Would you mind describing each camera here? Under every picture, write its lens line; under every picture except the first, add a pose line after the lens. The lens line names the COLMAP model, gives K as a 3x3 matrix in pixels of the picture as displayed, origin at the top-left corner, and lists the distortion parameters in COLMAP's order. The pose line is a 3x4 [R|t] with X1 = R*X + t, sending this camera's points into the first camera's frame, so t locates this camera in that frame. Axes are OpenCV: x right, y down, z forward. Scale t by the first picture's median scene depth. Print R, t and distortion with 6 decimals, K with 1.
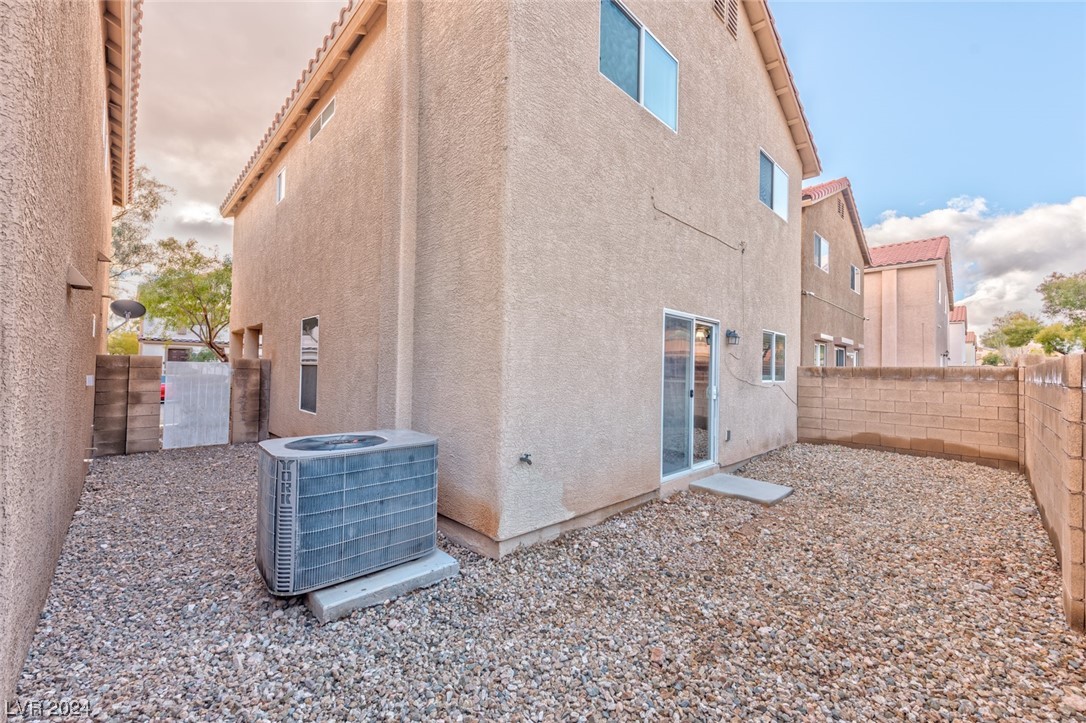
lens RADIAL K [[430.0, 0, 545.8], [0, 430.0, 366.9], [0, 0, 1]] dist [0.010580, -0.000229]
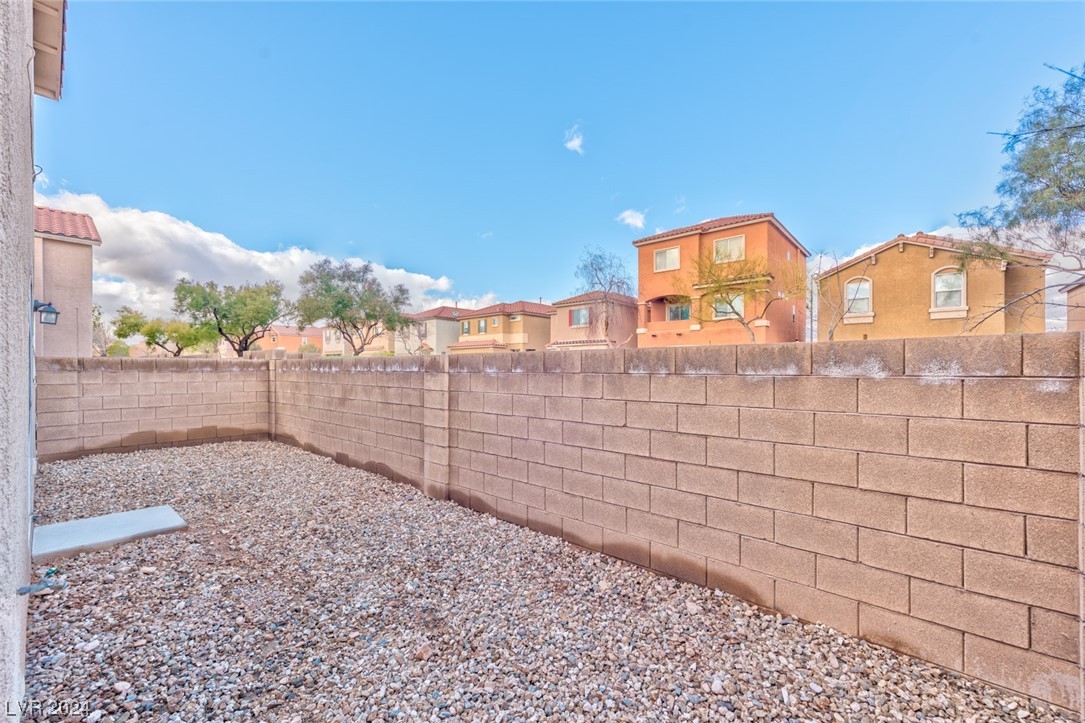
lens RADIAL K [[429.6, 0, 545.3], [0, 429.6, 366.9], [0, 0, 1]] dist [0.010580, -0.000229]
pose [[-0.081683, -0.015463, 0.996538, -0.266938], [-0.009239, 0.999848, 0.014757, -0.004507], [-0.996616, -0.008002, -0.081814, 0.286249]]
